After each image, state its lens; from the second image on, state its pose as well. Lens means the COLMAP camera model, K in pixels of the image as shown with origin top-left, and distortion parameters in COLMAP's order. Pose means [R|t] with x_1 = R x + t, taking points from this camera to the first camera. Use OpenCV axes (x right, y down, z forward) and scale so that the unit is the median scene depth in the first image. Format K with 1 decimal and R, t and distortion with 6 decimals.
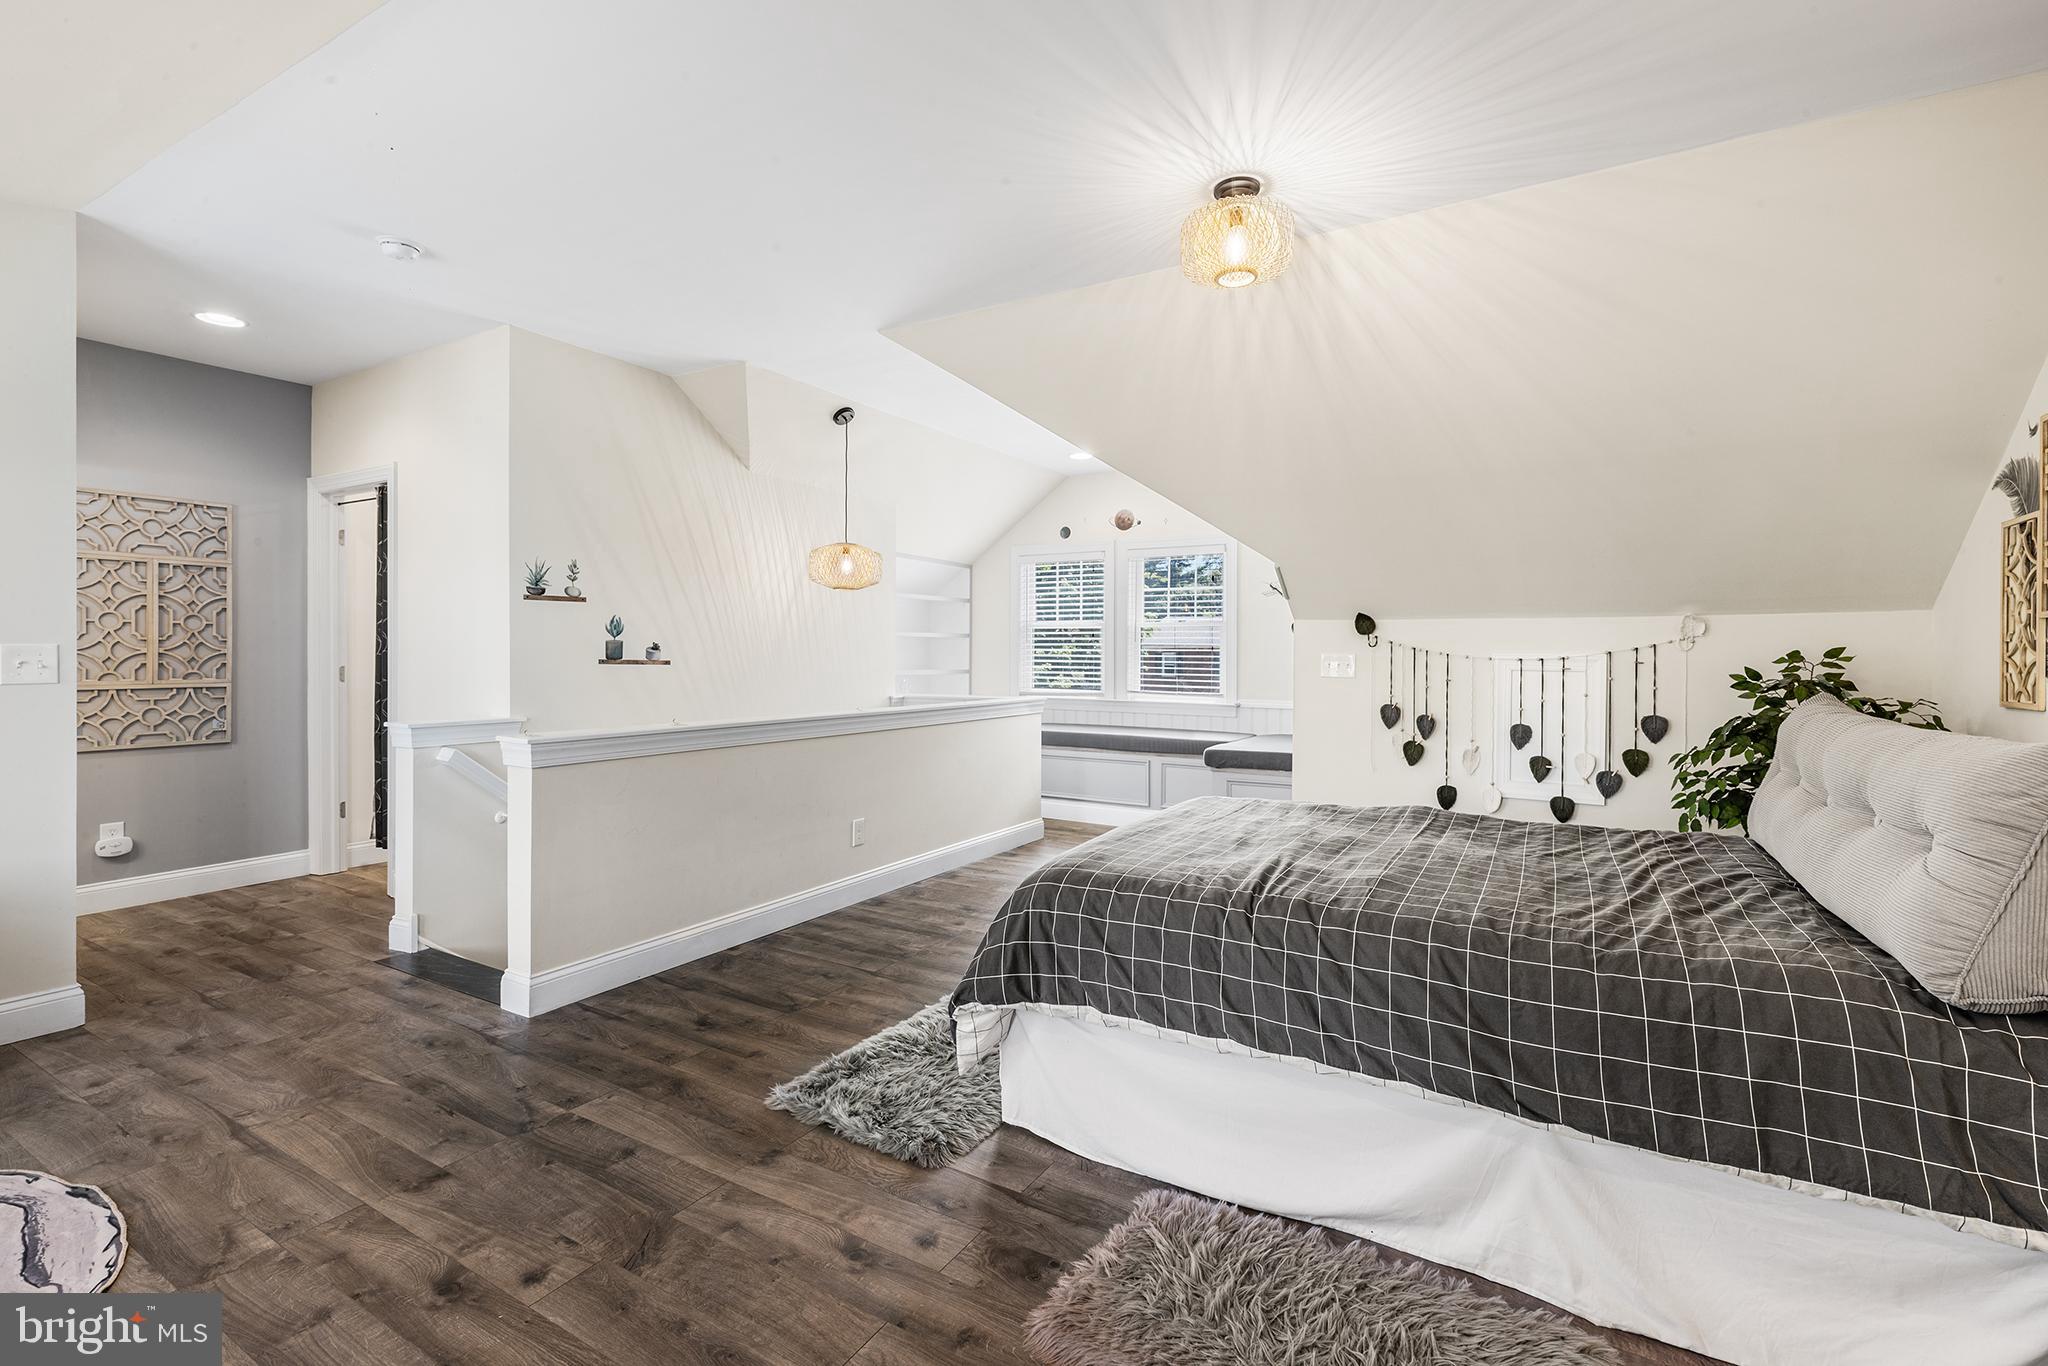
lens RADIAL K [[910.2, 0, 1027.3], [0, 910.2, 666.7], [0, 0, 1]] dist [0.001154, -0.000237]
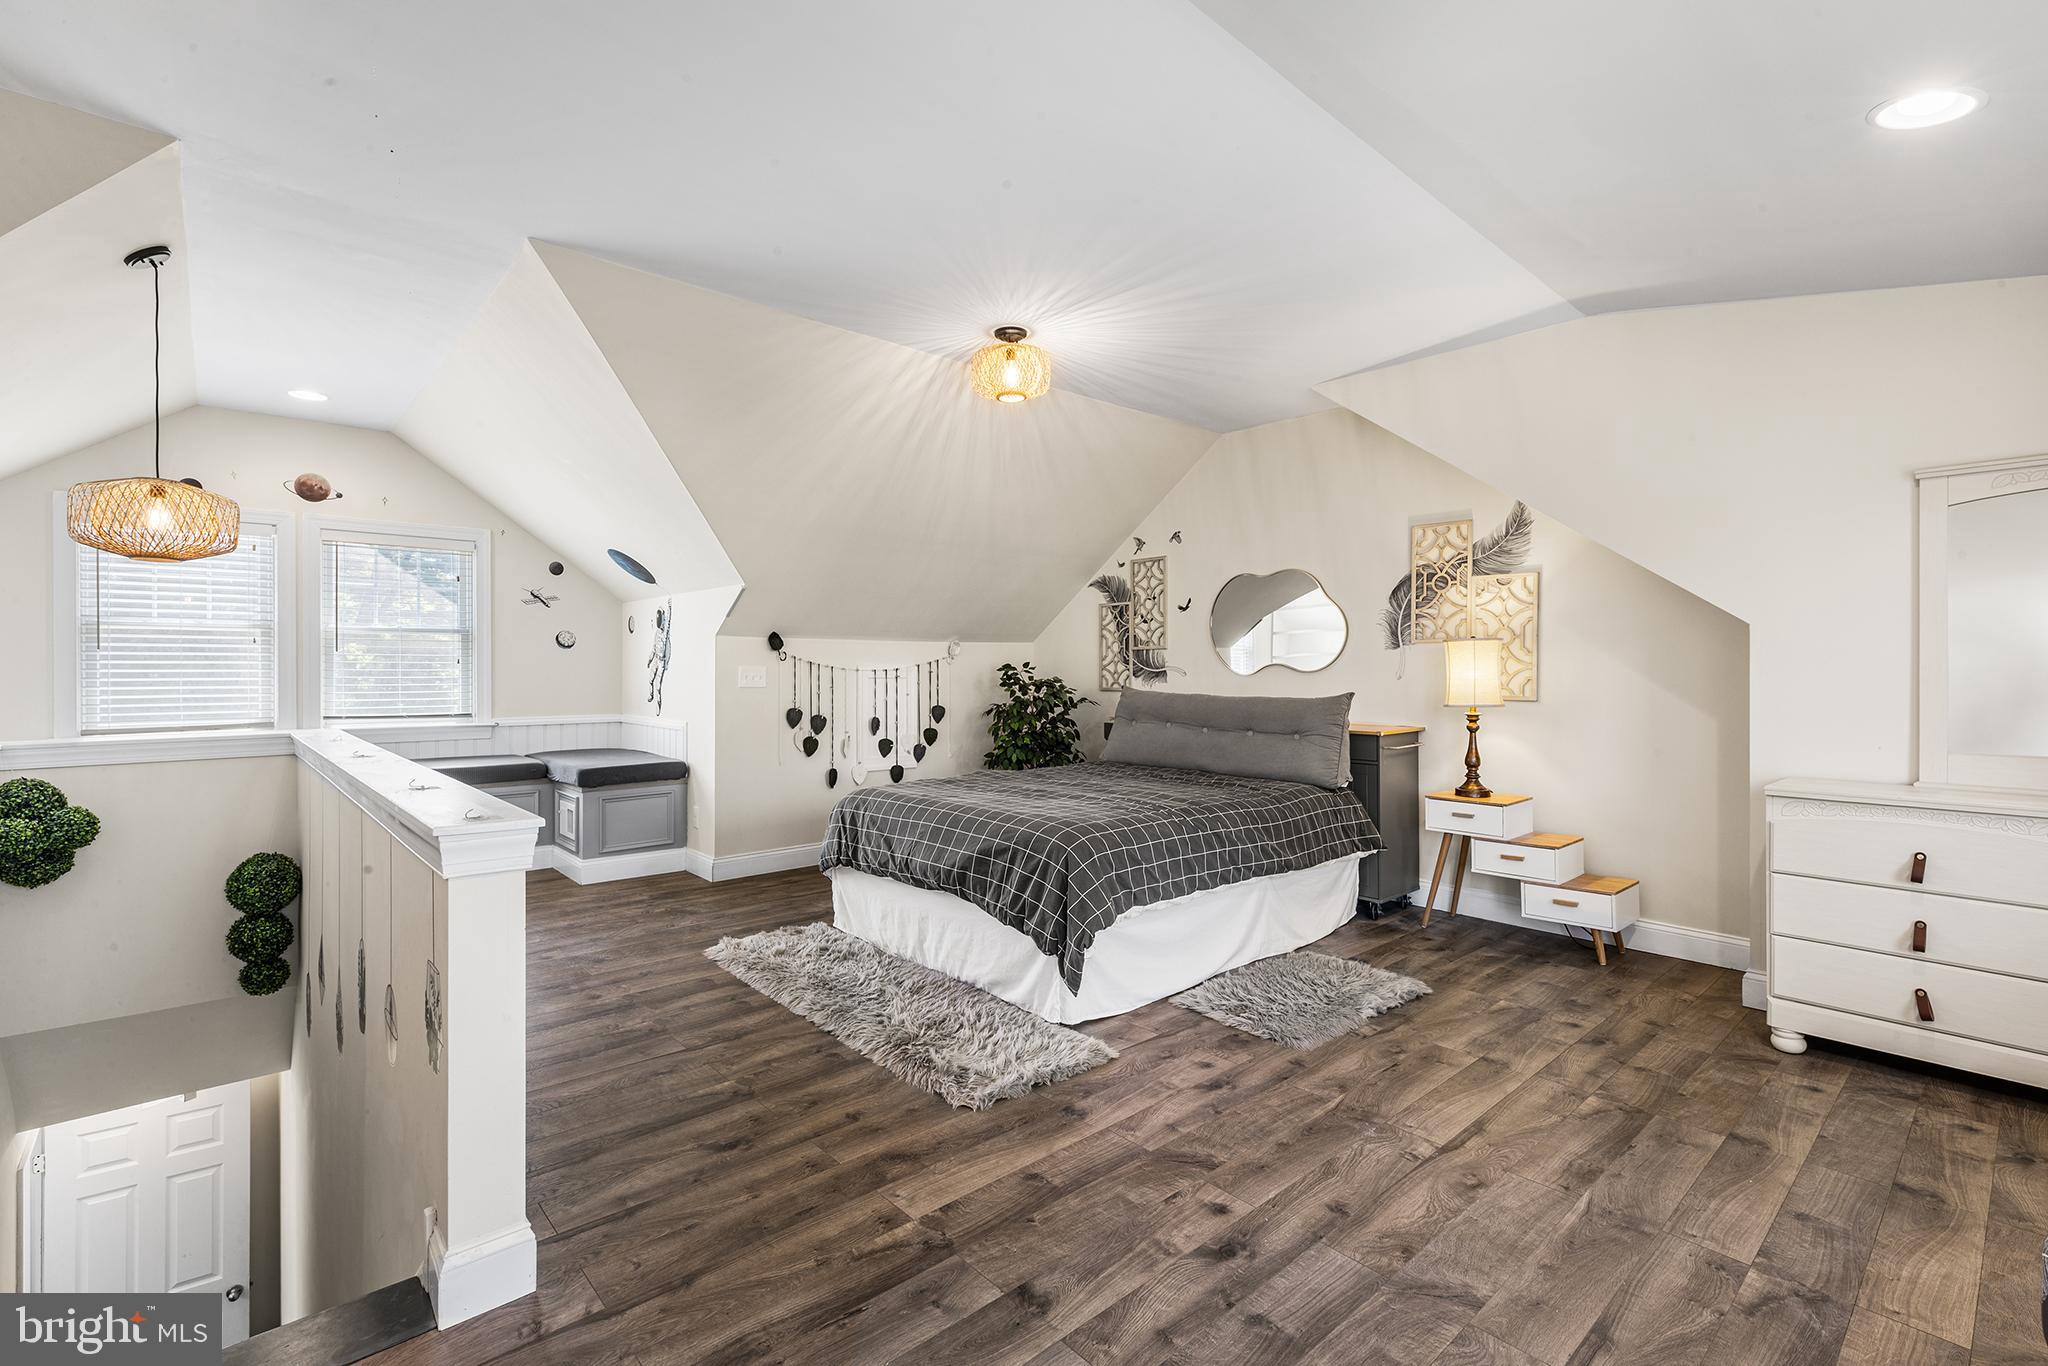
lens RADIAL K [[910.2, 0, 1027.3], [0, 910.2, 666.7], [0, 0, 1]] dist [0.001154, -0.000237]
pose [[0.306254, -0.003825, 0.951942, -1.044001], [0.014666, 0.999892, -0.000701, -0.013328], [-0.951837, 0.014176, 0.306277, 0.528165]]
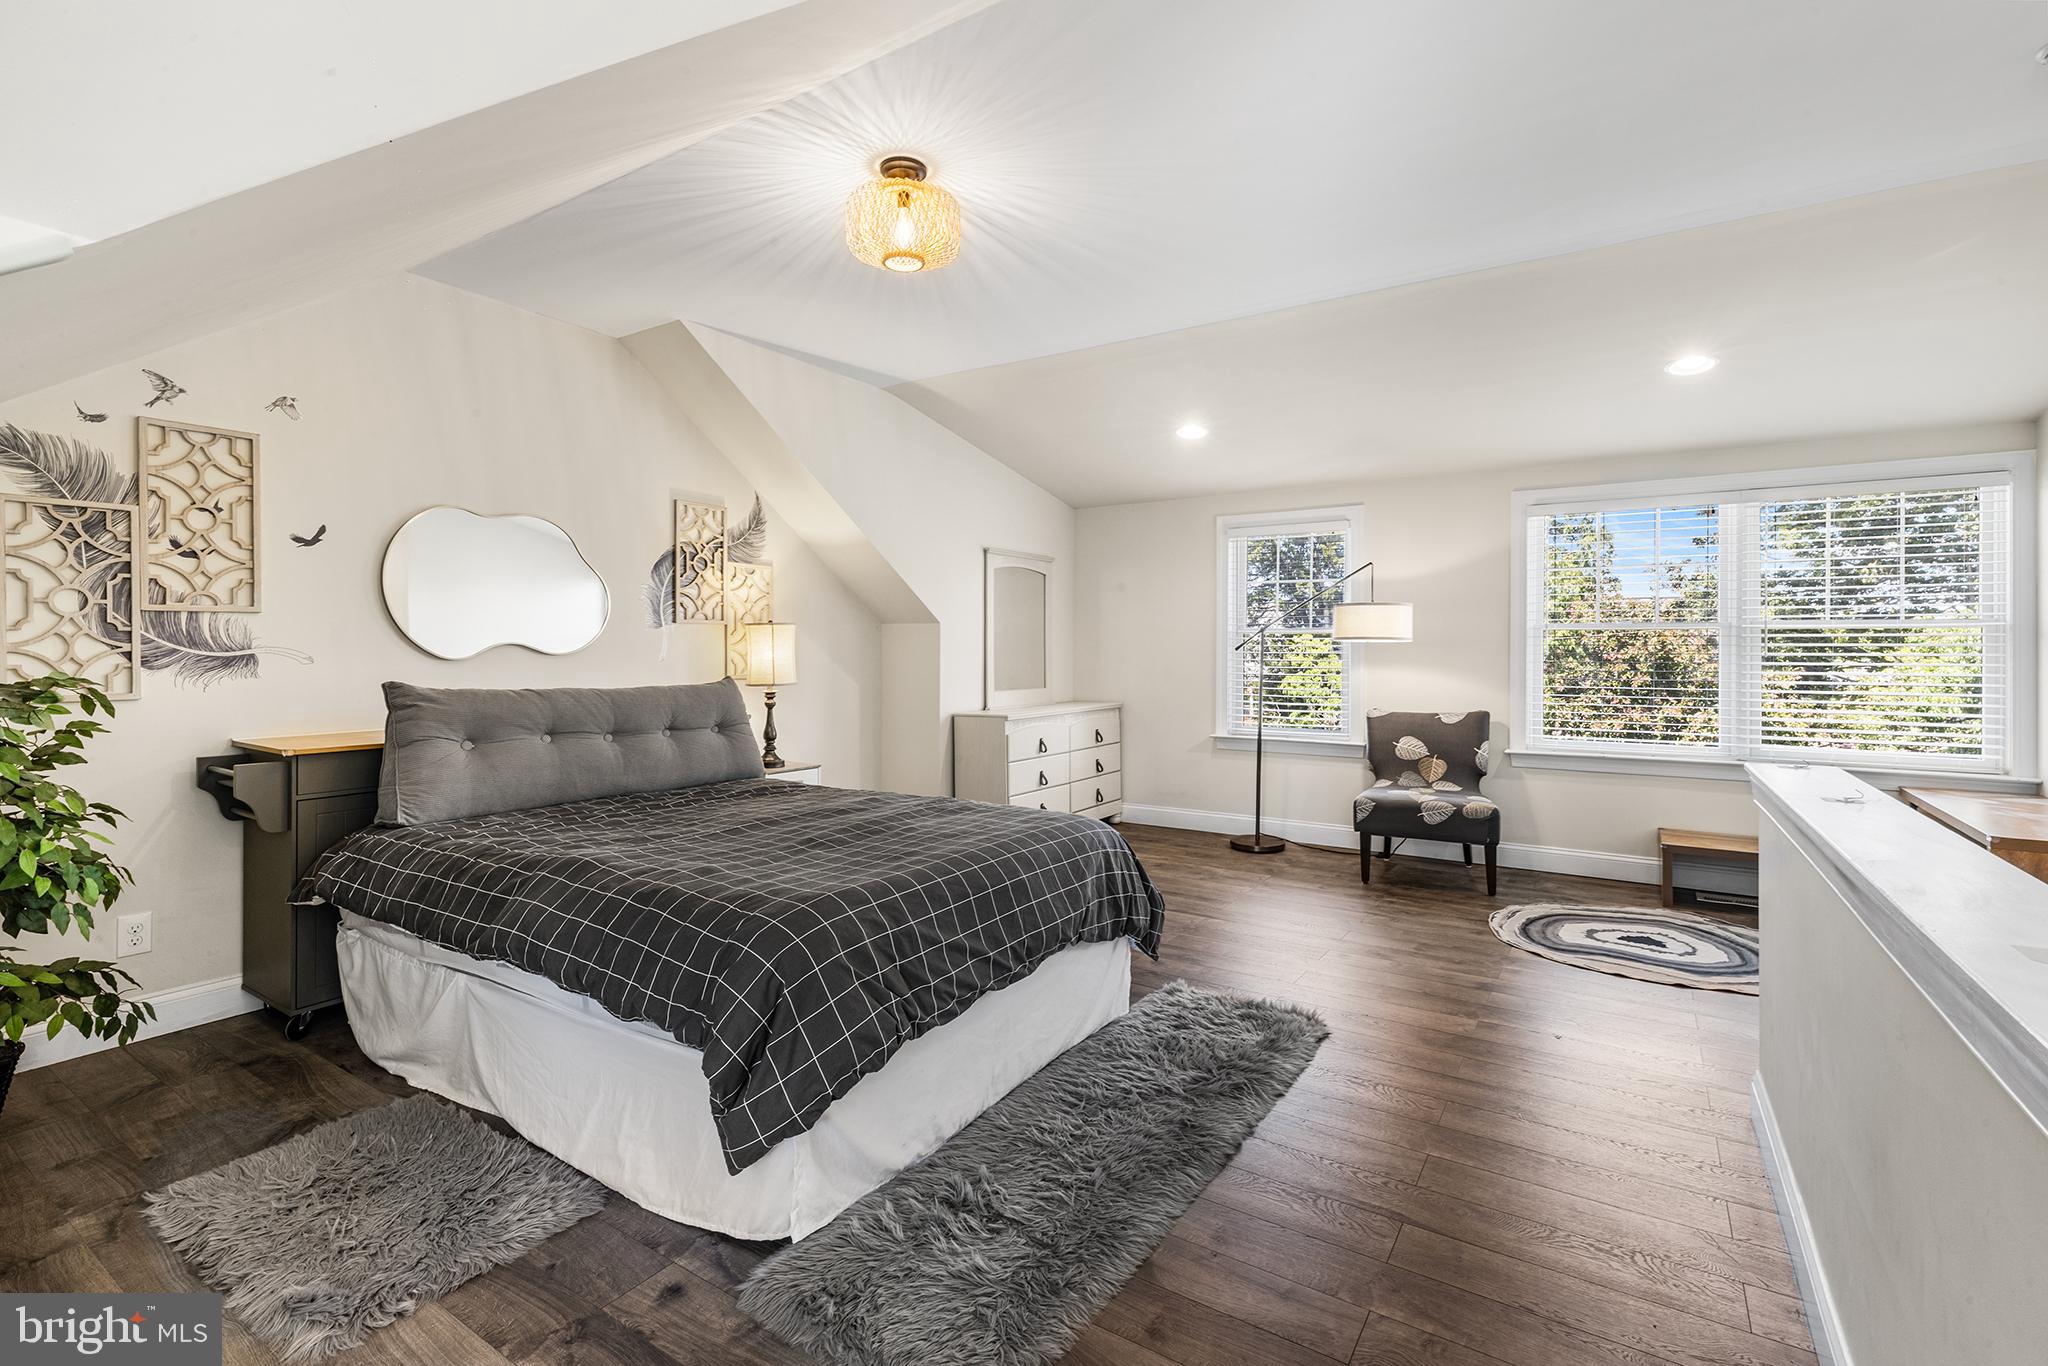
lens RADIAL K [[910.2, 0, 1027.3], [0, 910.2, 666.7], [0, 0, 1]] dist [0.001154, -0.000237]
pose [[-0.998435, -0.009627, 0.055084, 0.040278], [-0.007661, 0.999330, 0.035789, -0.032539], [-0.055391, 0.035311, -0.997840, 1.879668]]
